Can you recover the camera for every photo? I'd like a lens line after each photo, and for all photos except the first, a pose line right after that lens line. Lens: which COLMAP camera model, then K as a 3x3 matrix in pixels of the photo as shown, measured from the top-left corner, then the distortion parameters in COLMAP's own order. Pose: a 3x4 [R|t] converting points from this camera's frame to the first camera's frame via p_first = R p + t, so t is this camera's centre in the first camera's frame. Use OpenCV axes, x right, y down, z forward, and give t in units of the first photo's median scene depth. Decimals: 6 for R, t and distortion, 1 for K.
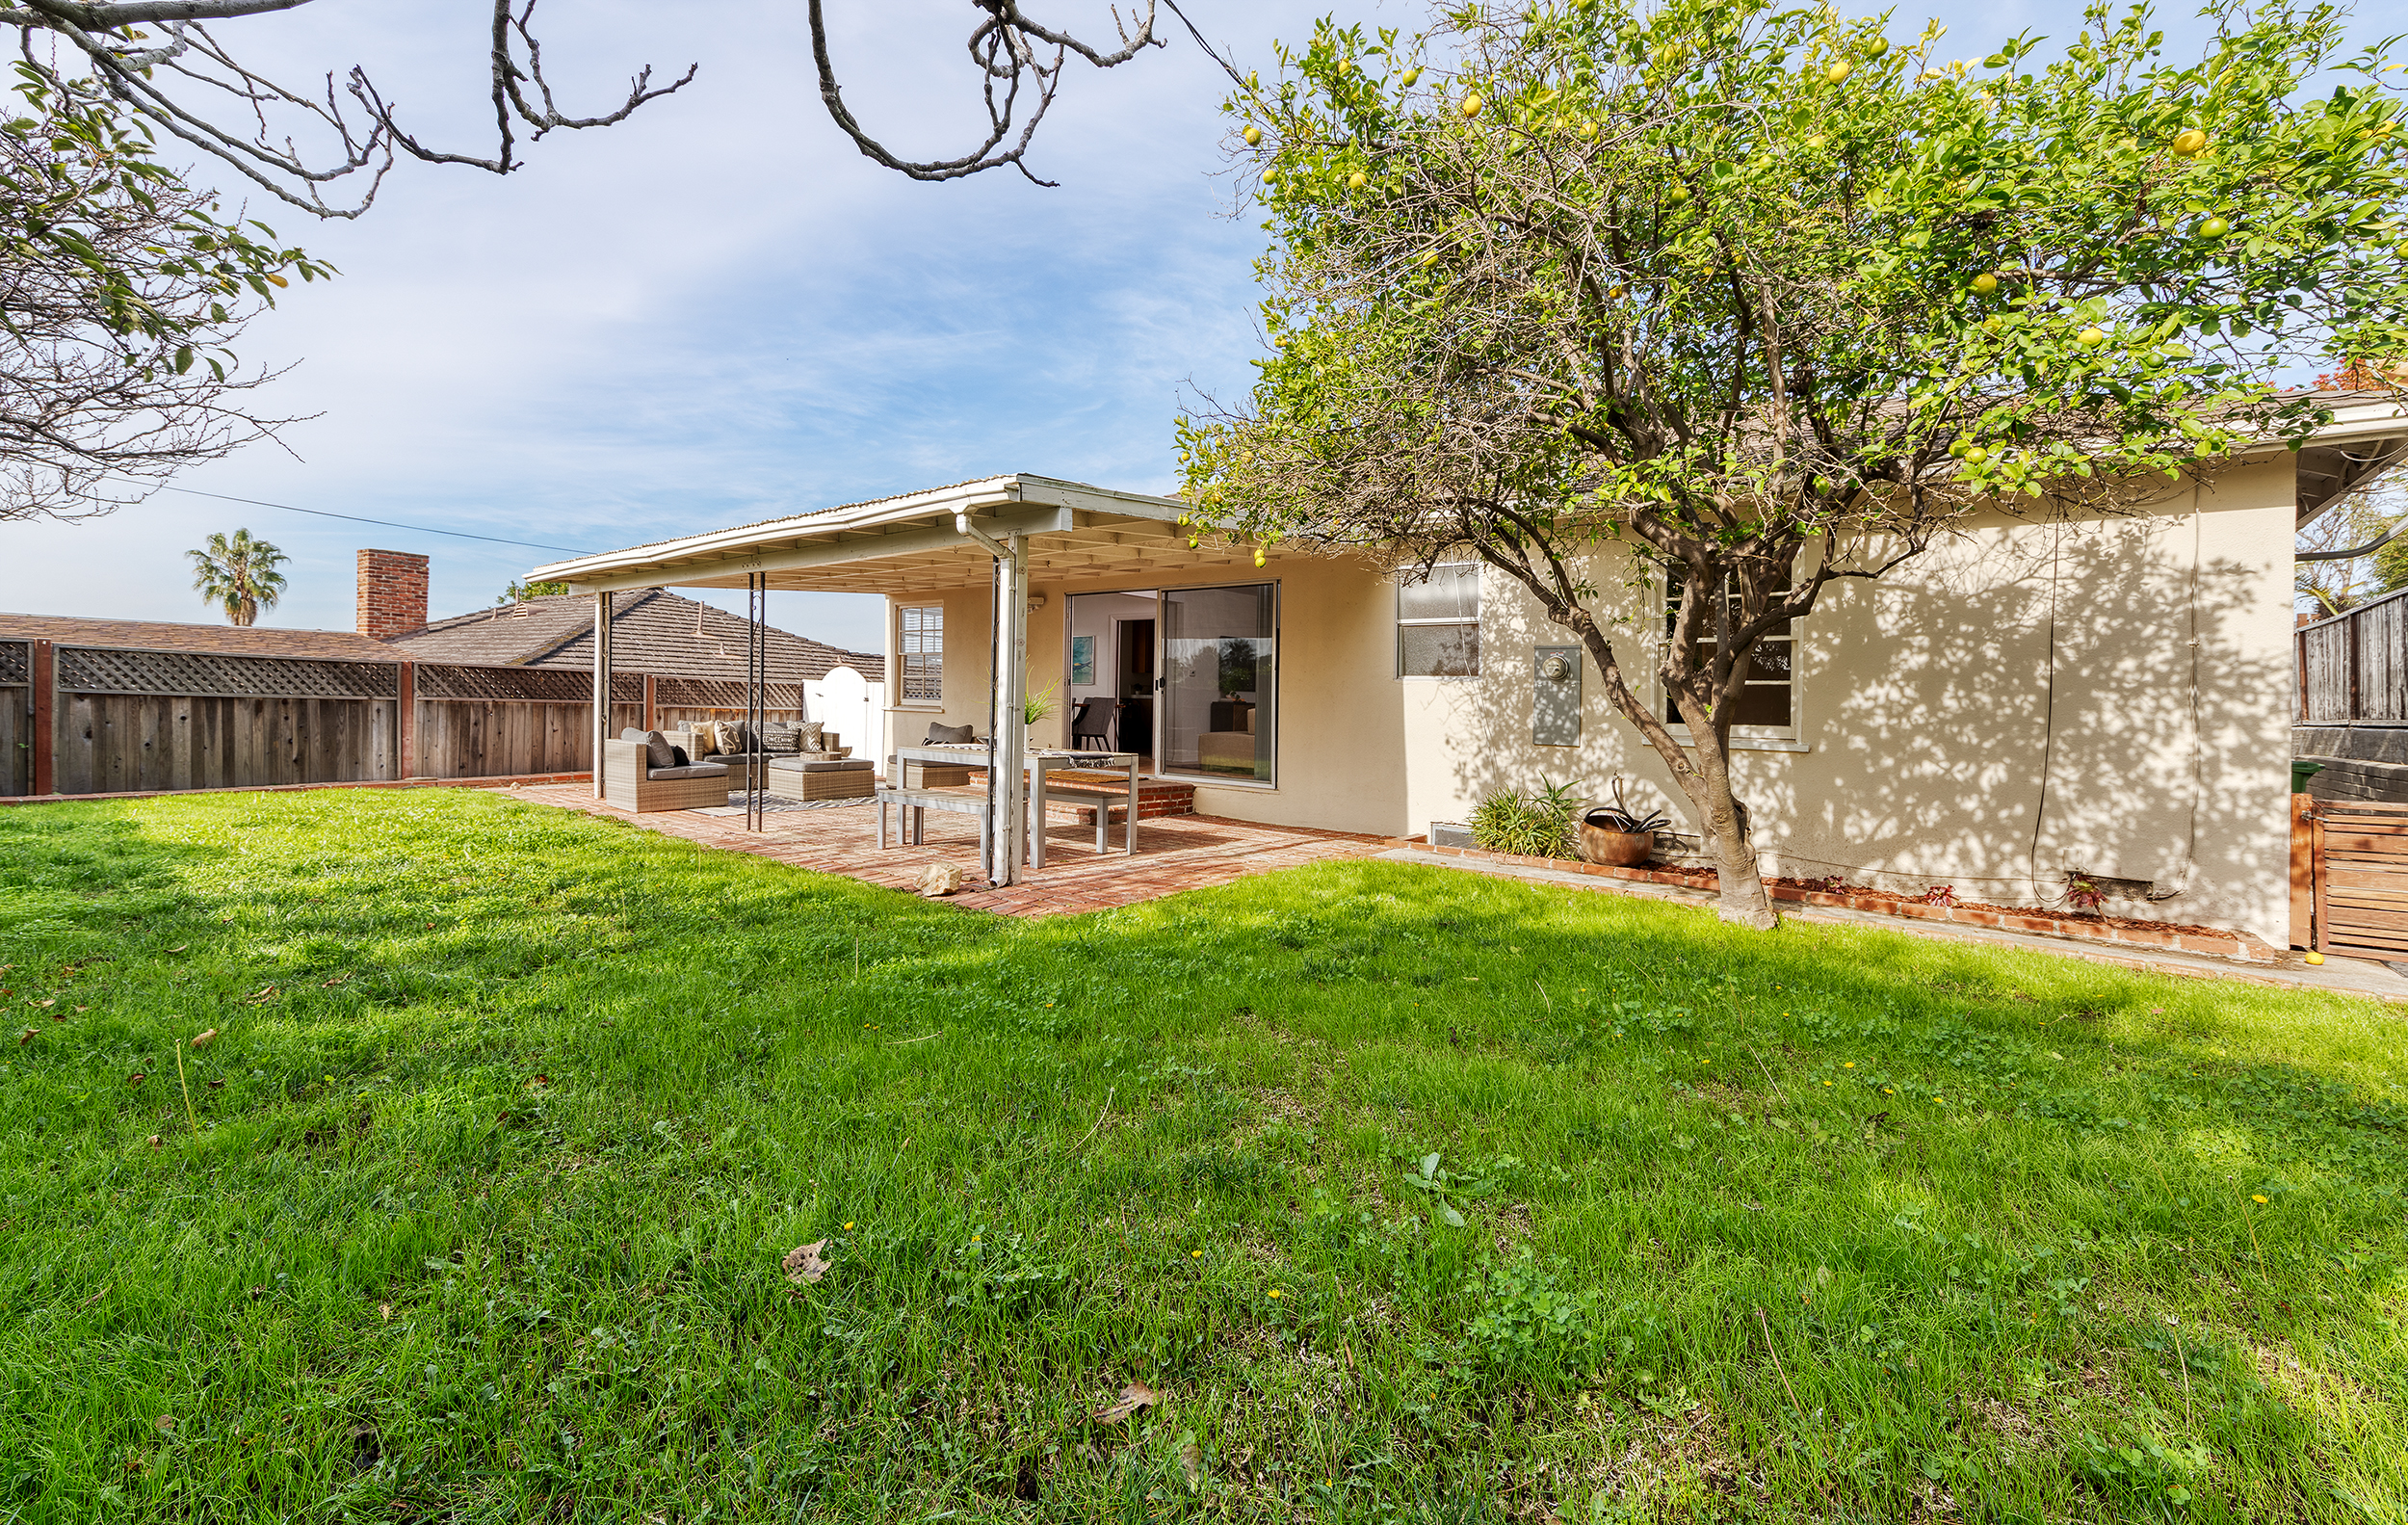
lens RADIAL K [[968.3, 0, 1209.5], [0, 968.3, 713.8], [0, 0, 1]] dist [0.000653, 0.000039]
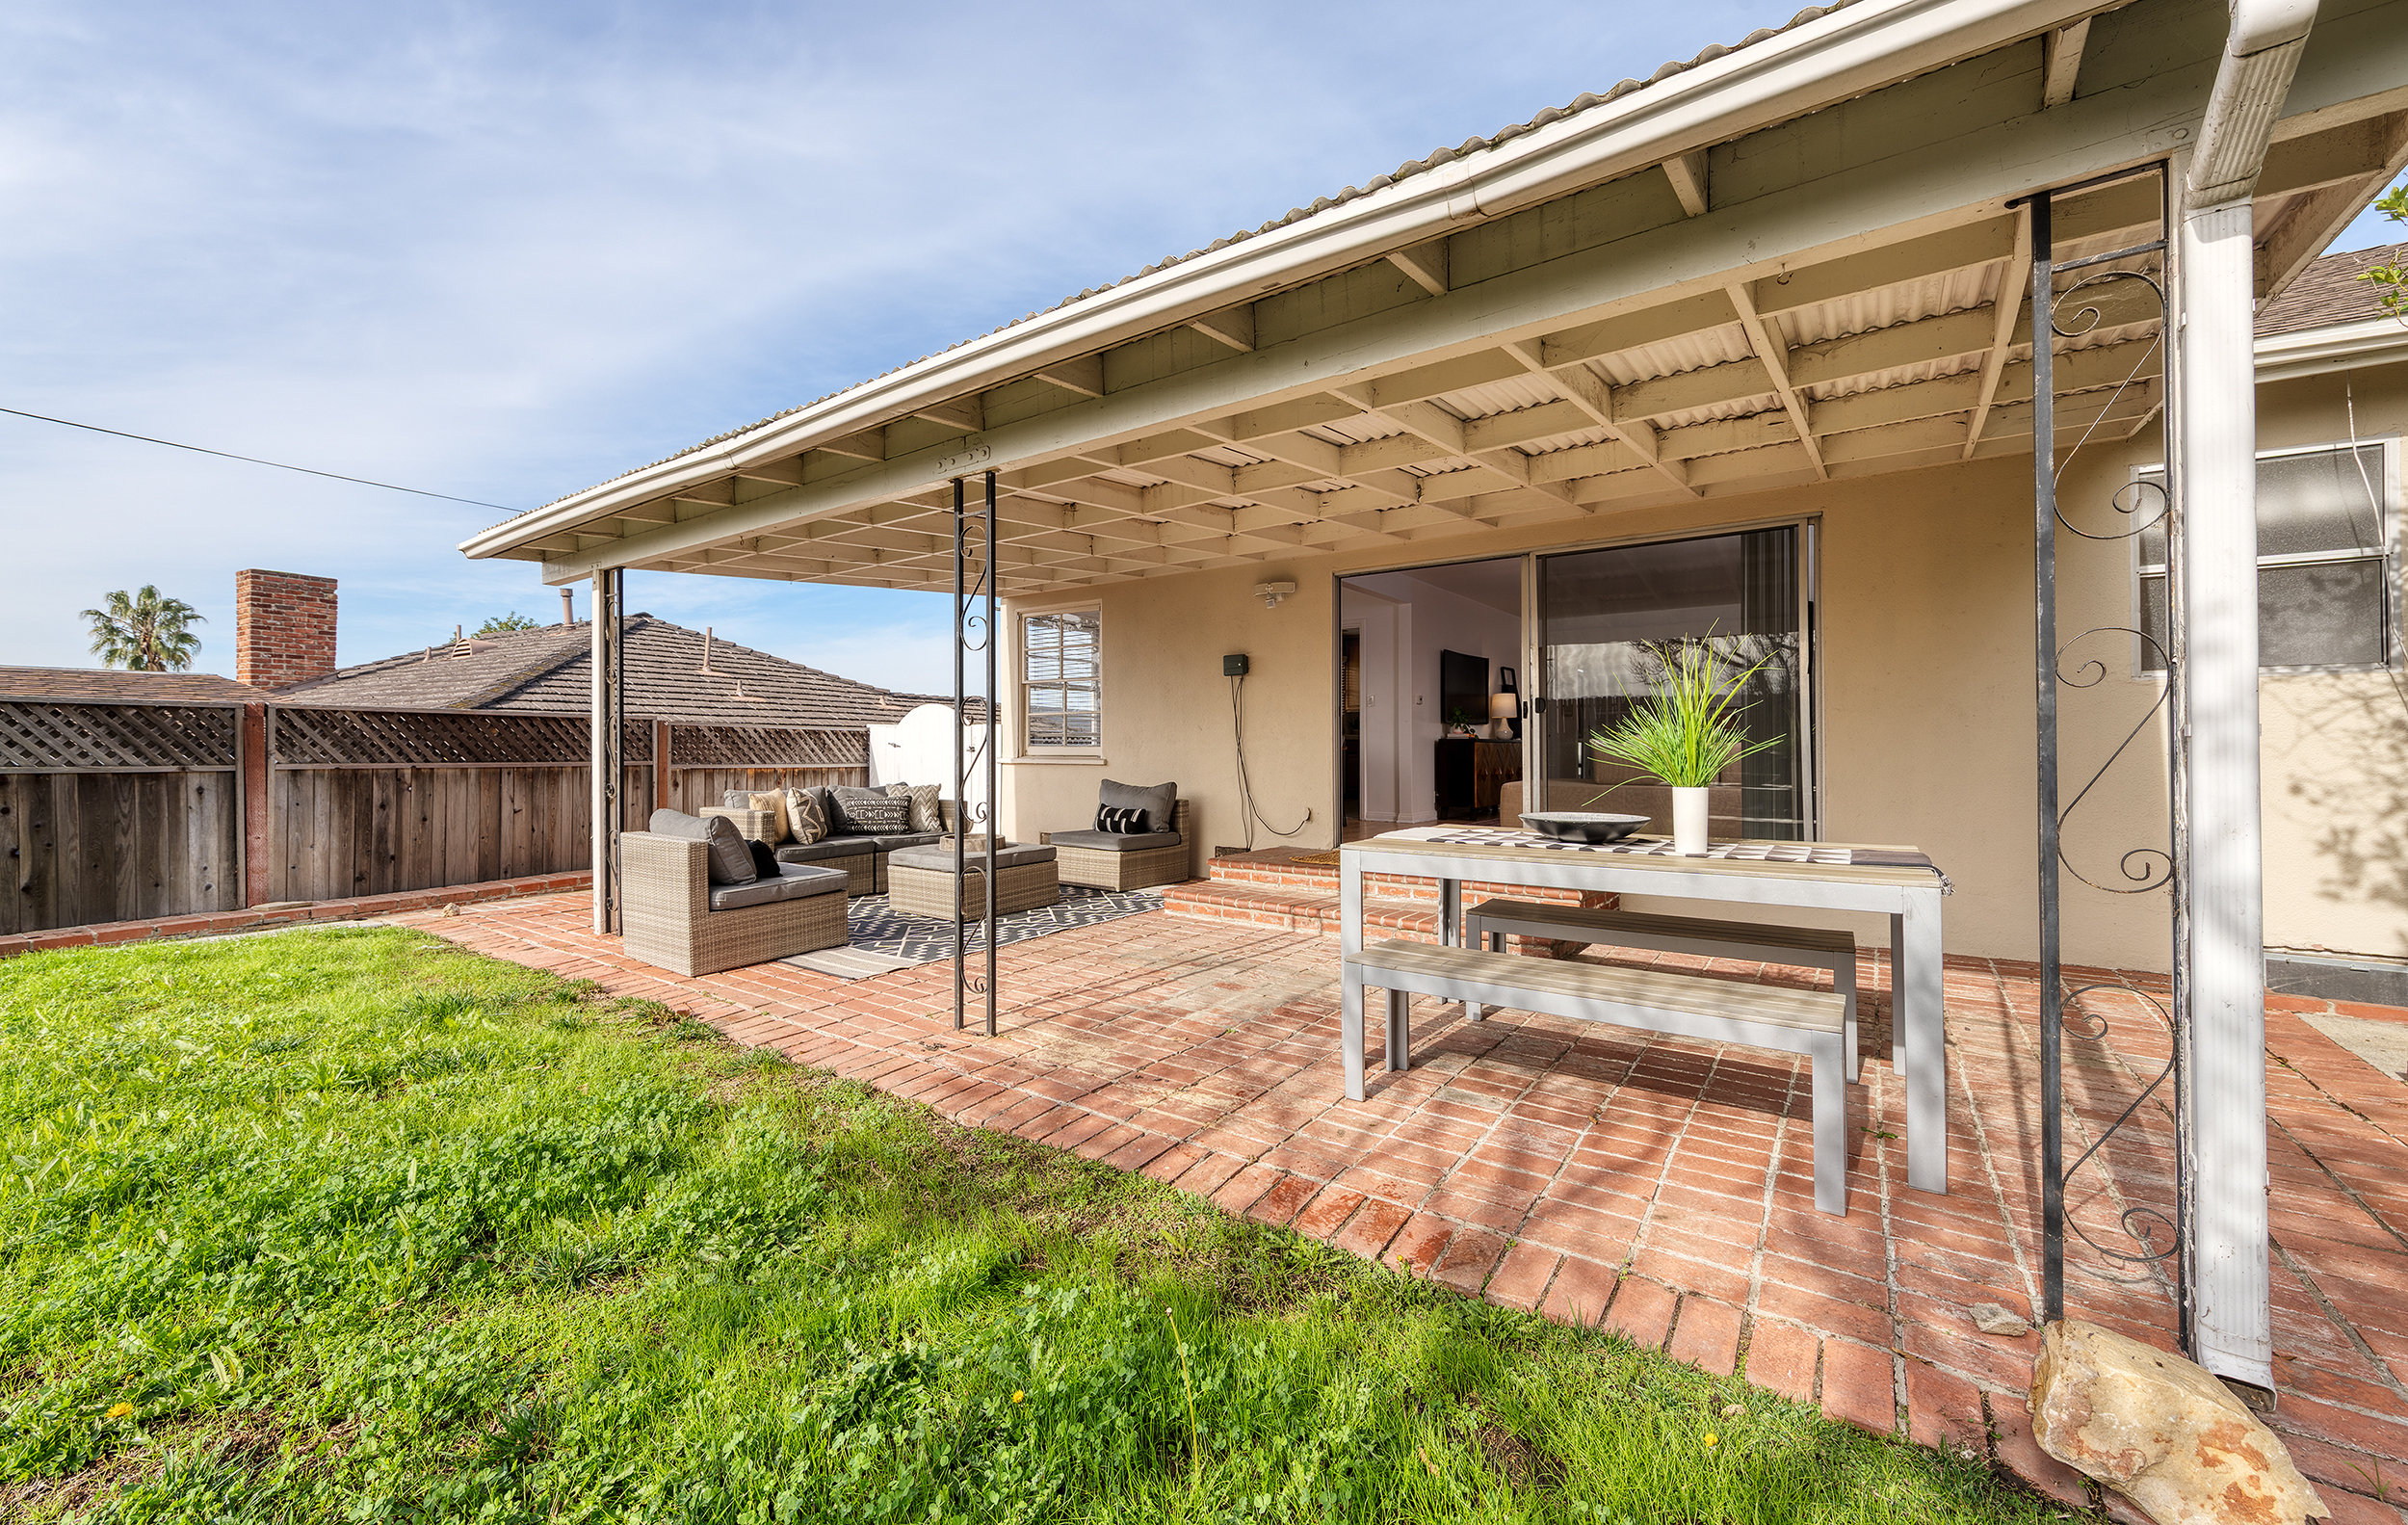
lens RADIAL K [[934.8, 0, 1214.4], [0, 934.8, 737.9], [0, 0, 1]] dist [-0.003158, -0.000129]
pose [[0.997995, -0.028608, 0.056457, -0.271150], [0.029764, 0.999362, -0.019735, -0.005162], [-0.055856, 0.021376, 0.998210, 0.389707]]
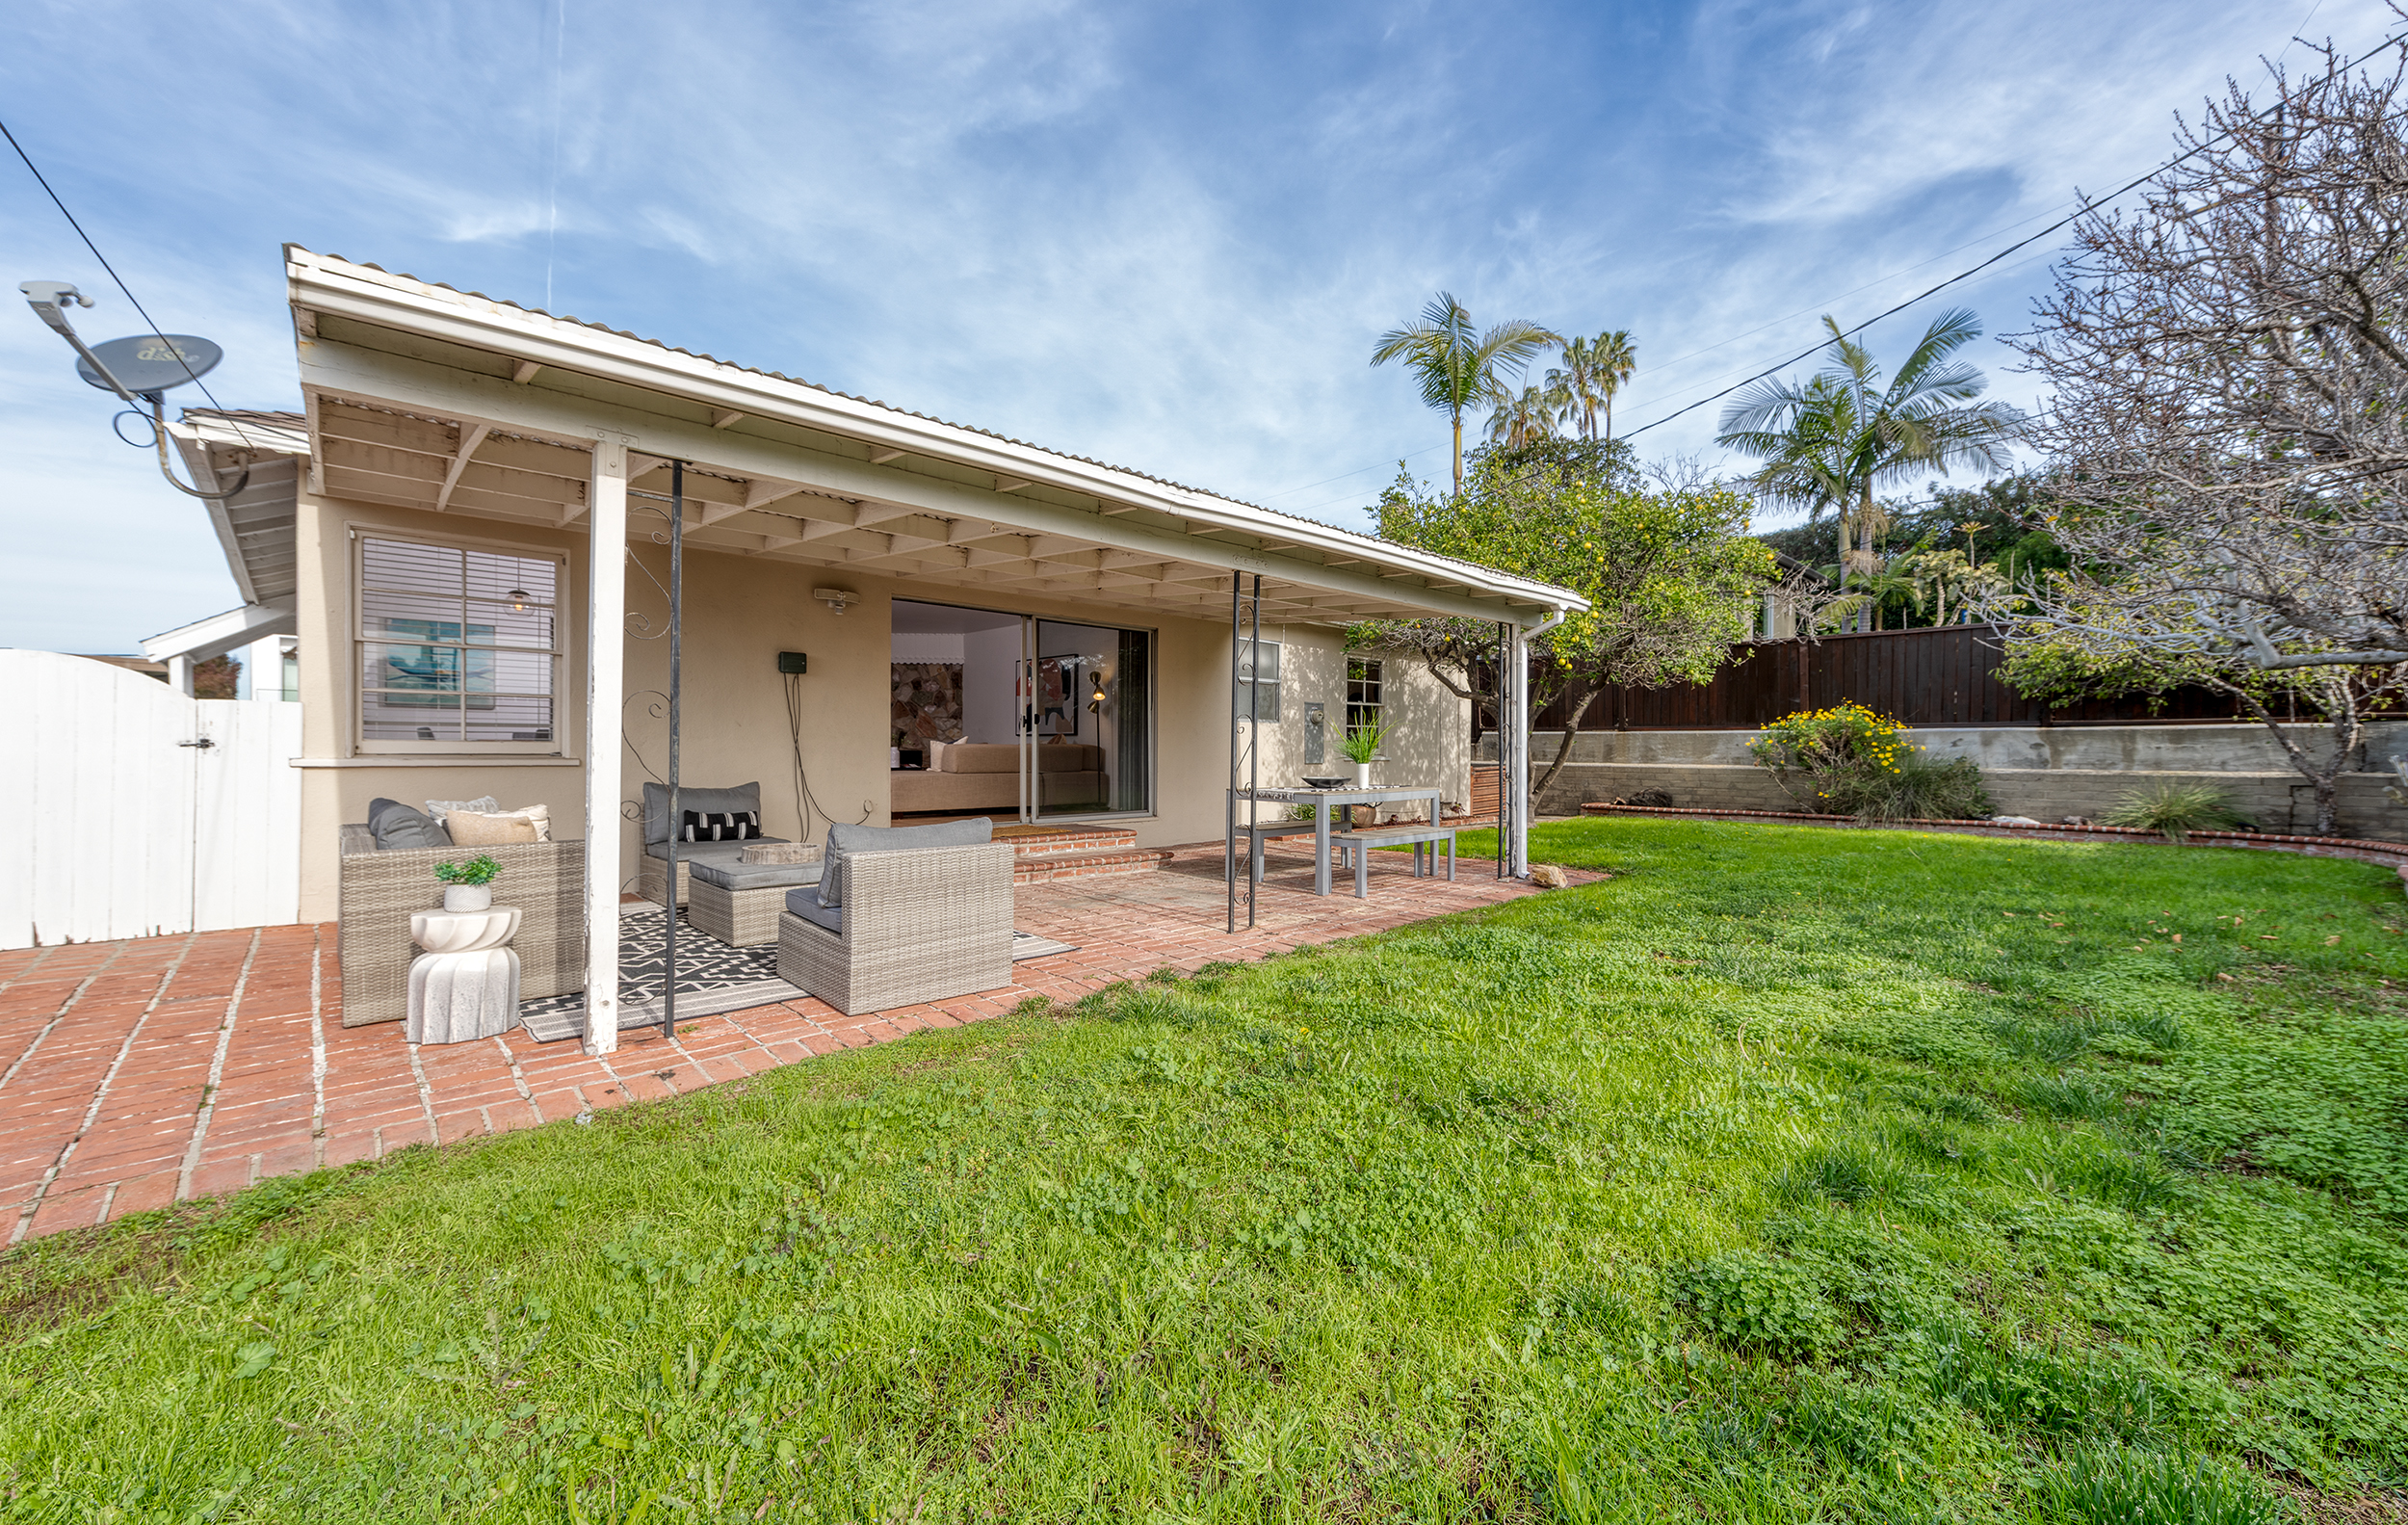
lens RADIAL K [[934.8, 0, 1214.4], [0, 934.8, 737.9], [0, 0, 1]] dist [-0.003158, -0.000129]
pose [[0.134743, -0.016042, 0.990751, -0.853457], [0.008291, 0.999852, 0.015061, -0.024113], [-0.990846, 0.006185, 0.134856, 0.673700]]
